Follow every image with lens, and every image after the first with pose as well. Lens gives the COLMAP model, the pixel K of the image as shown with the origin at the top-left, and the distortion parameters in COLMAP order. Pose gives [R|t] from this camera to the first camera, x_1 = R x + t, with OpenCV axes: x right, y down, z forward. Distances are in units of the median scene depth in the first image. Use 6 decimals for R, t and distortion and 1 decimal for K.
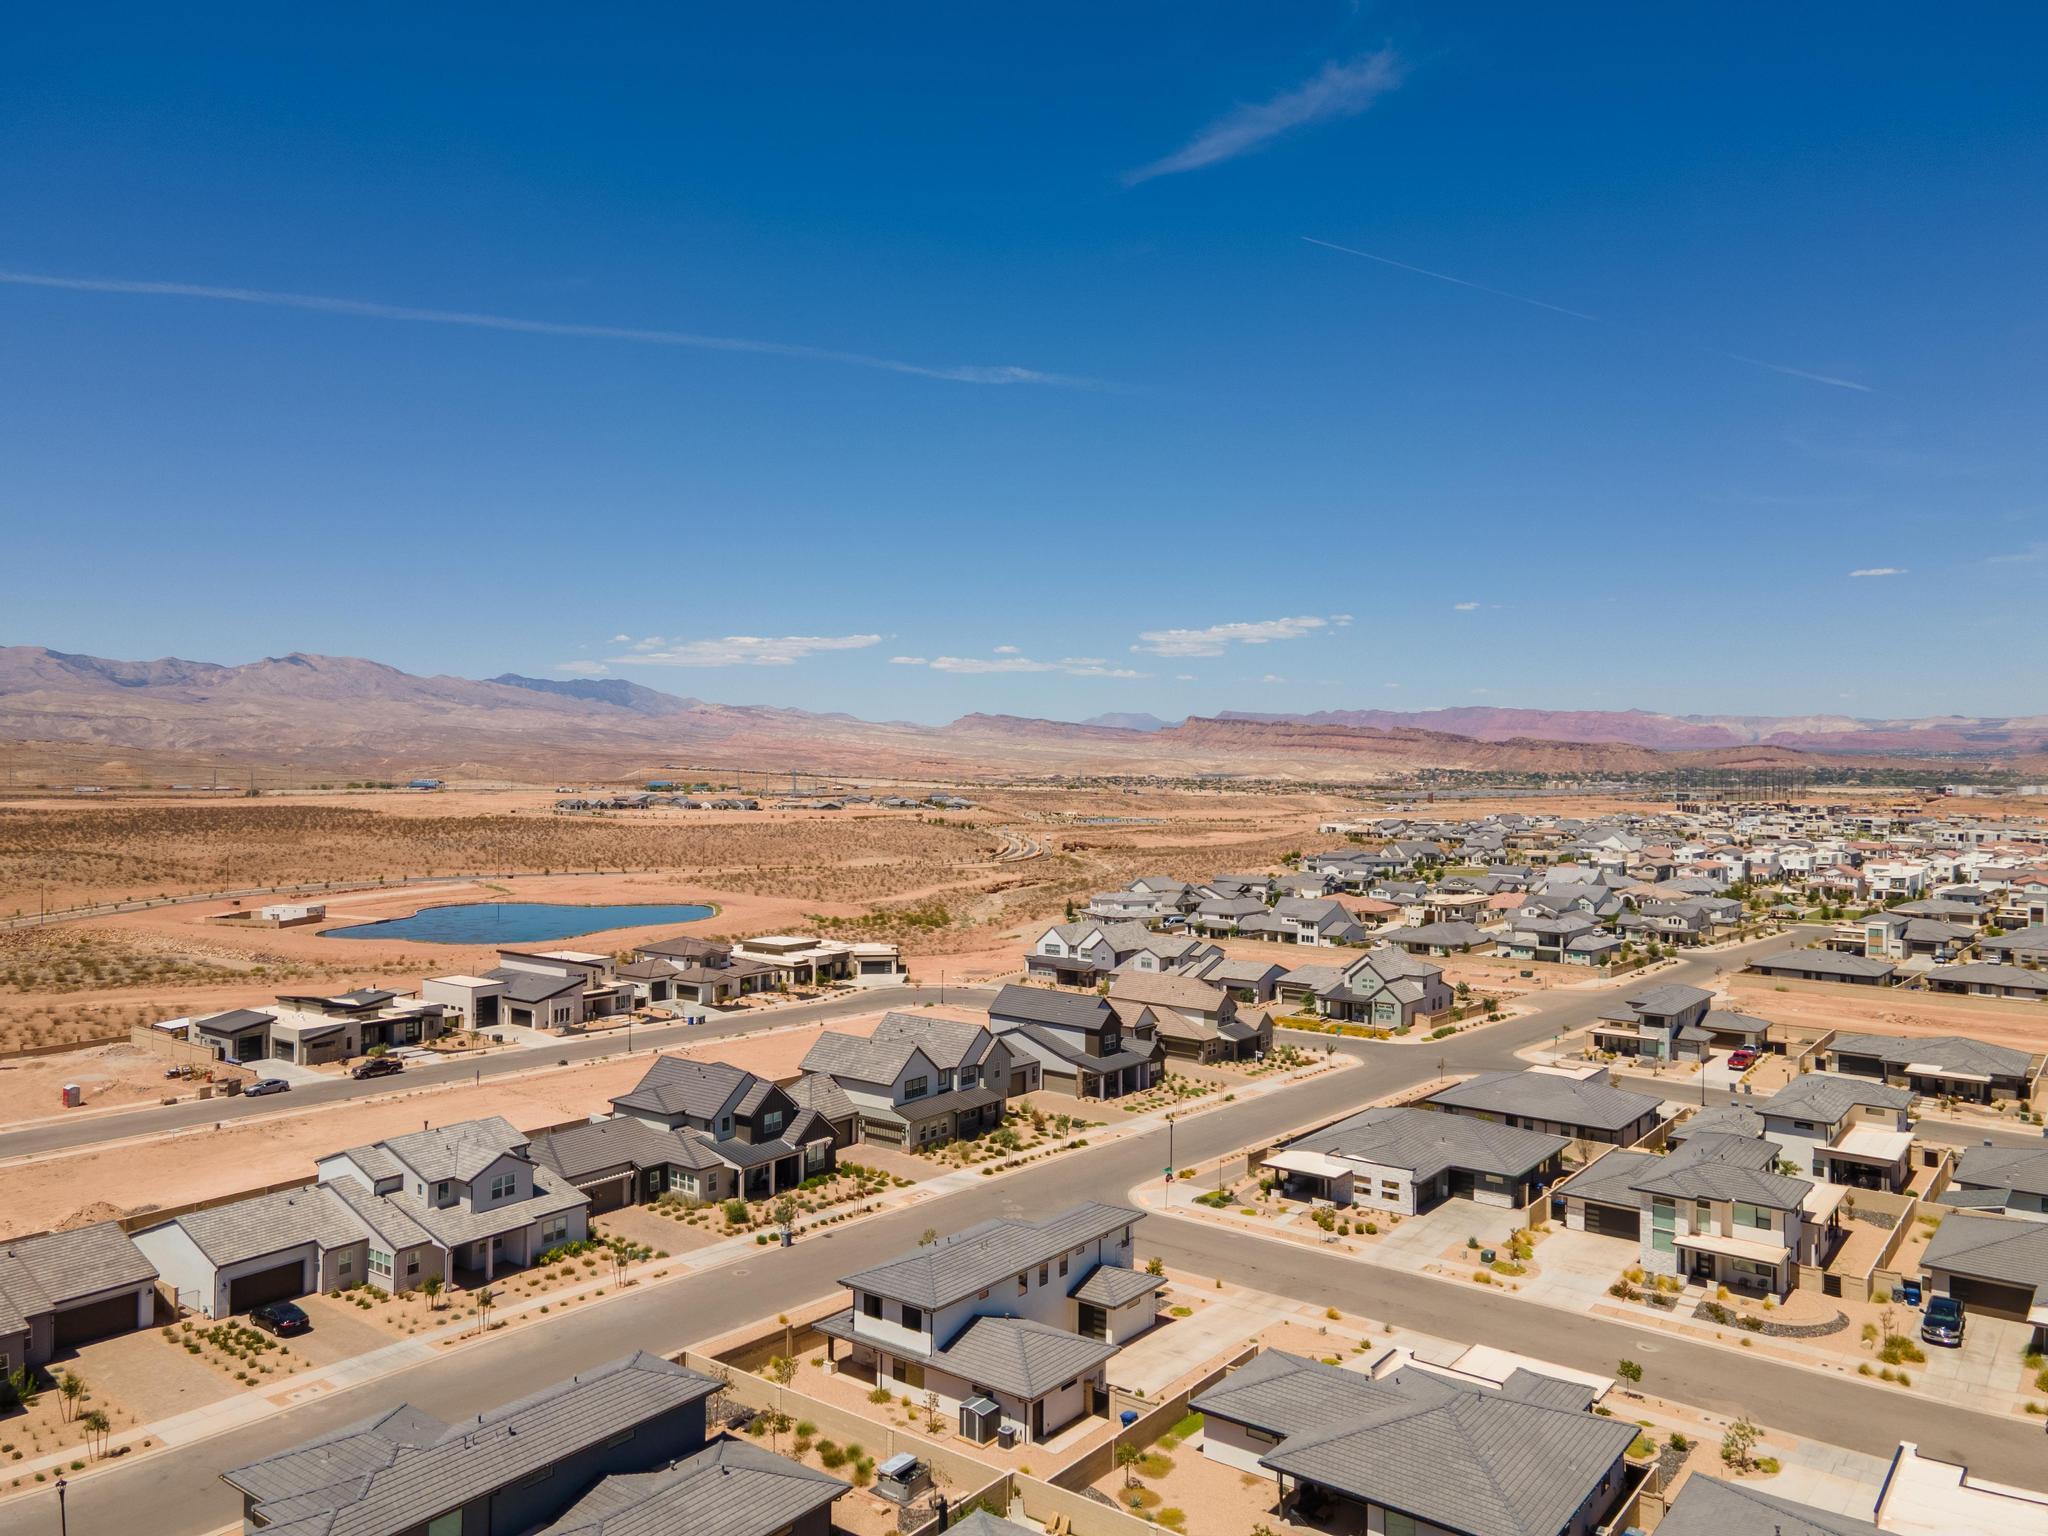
lens RADIAL K [[1487.2, 0, 1023.3], [0, 1487.2, 758.2], [0, 0, 1]] dist [0.031051, 0.032479]
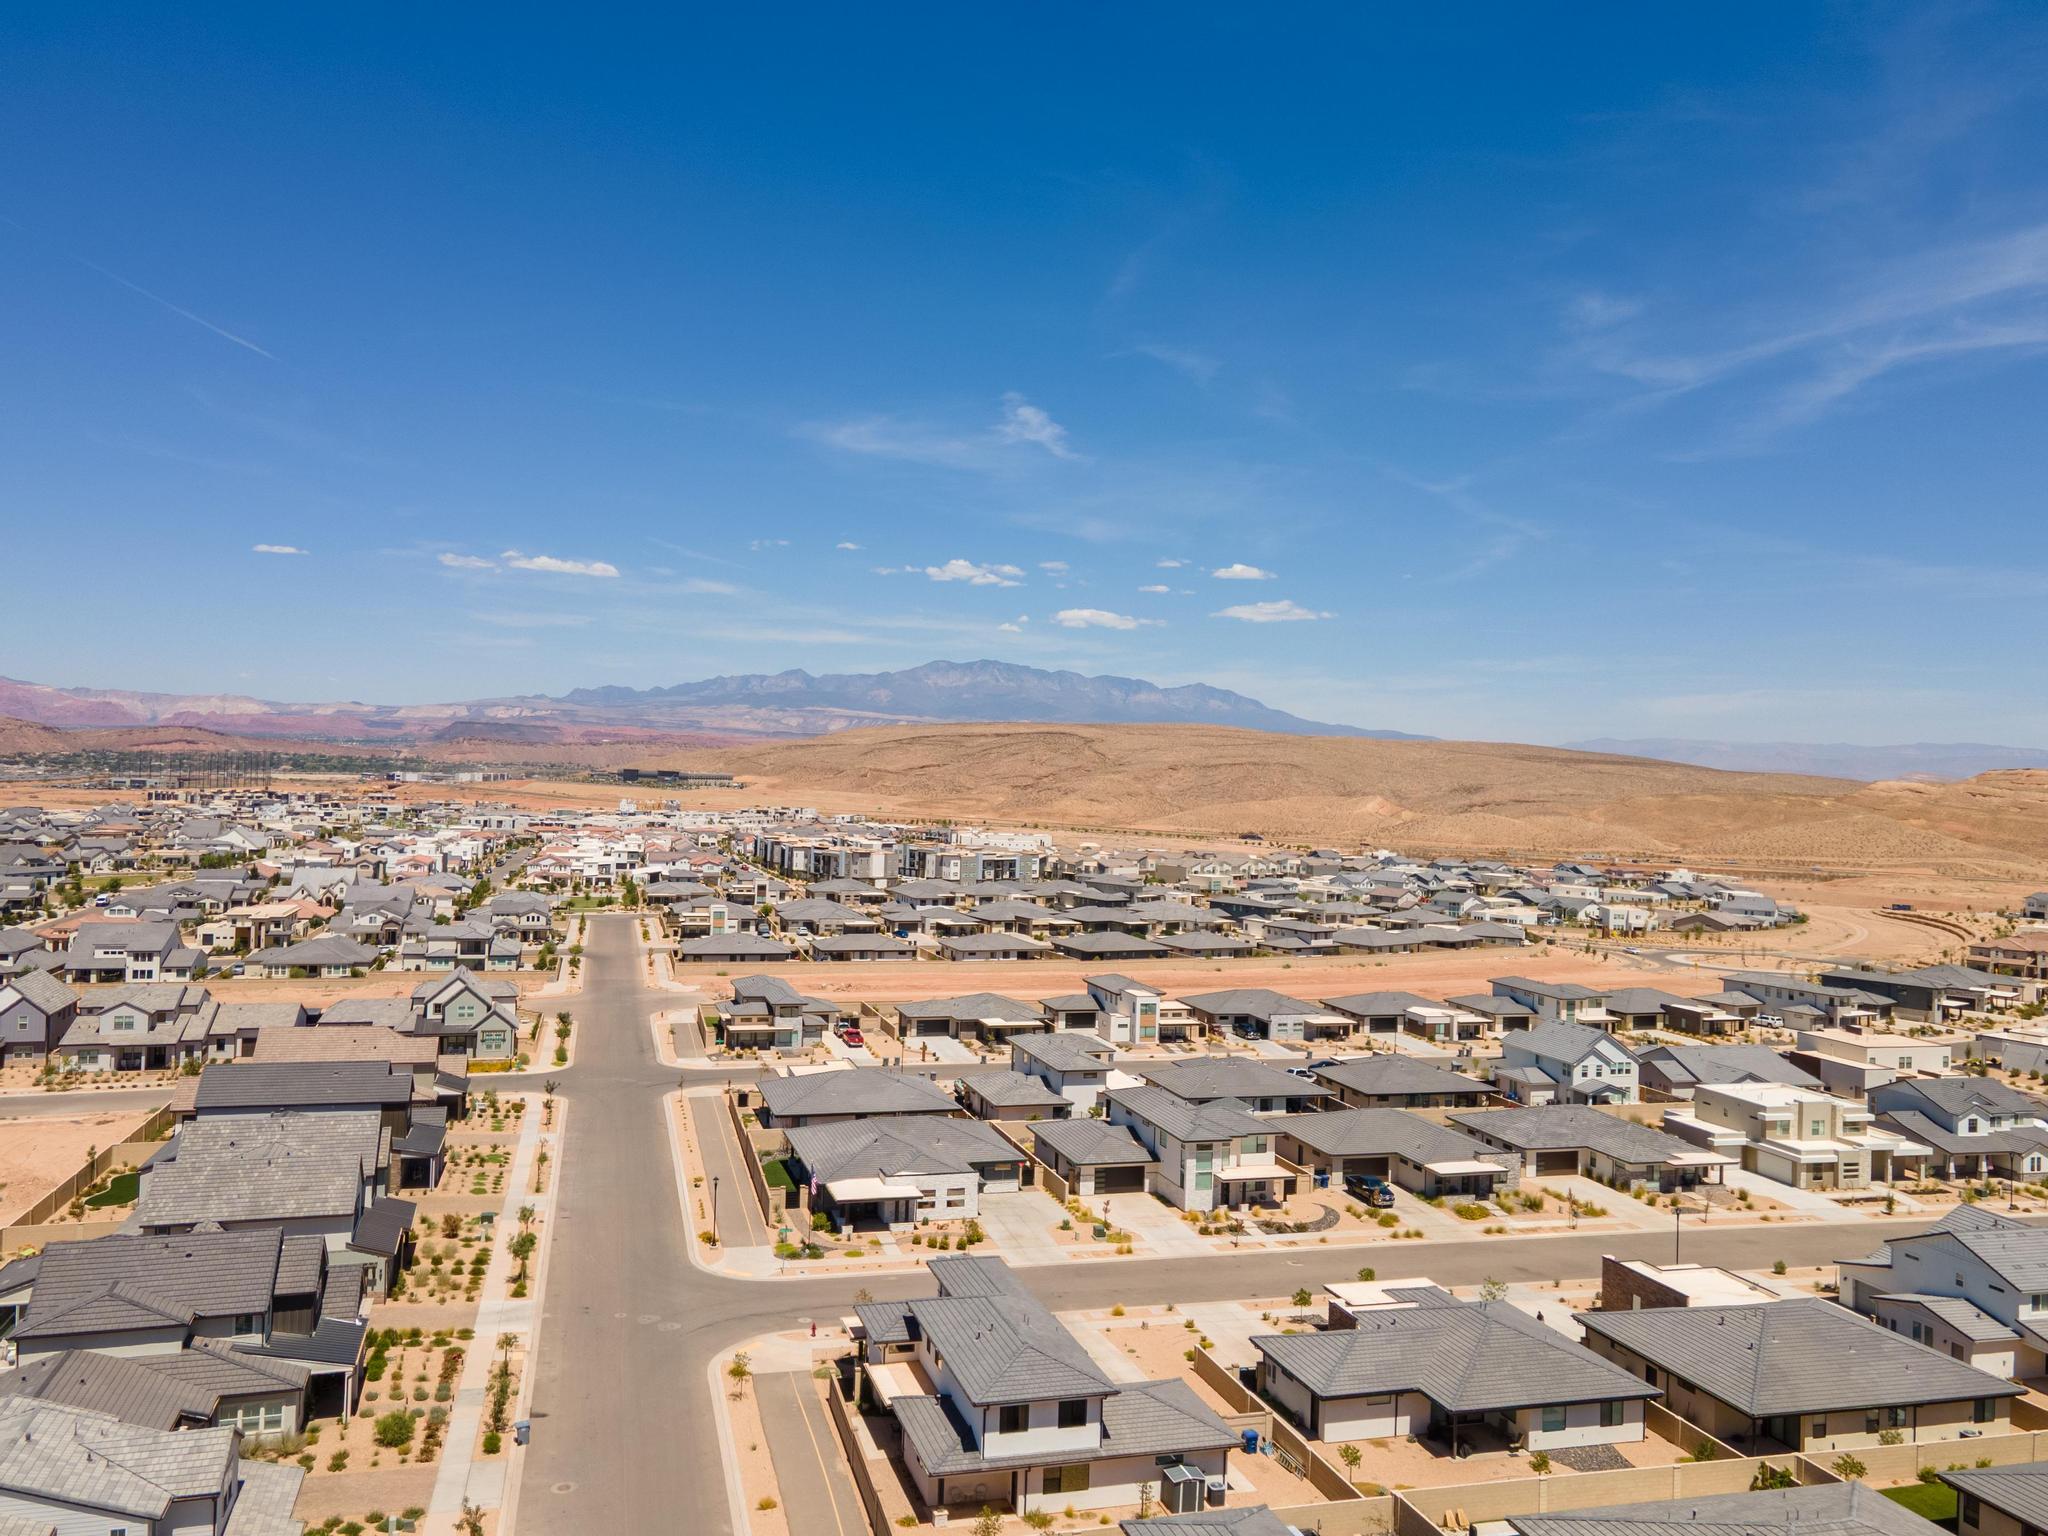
lens RADIAL K [[1626.2, 0, 1024.0], [0, 1626.2, 768.0], [0, 0, 1]] dist [0.021999, 0.052088]
pose [[0.590598, 0.008236, 0.806924, -0.367817], [-0.021779, 0.999746, 0.005737, -0.001547], [-0.806672, -0.020962, 0.590628, 0.203017]]
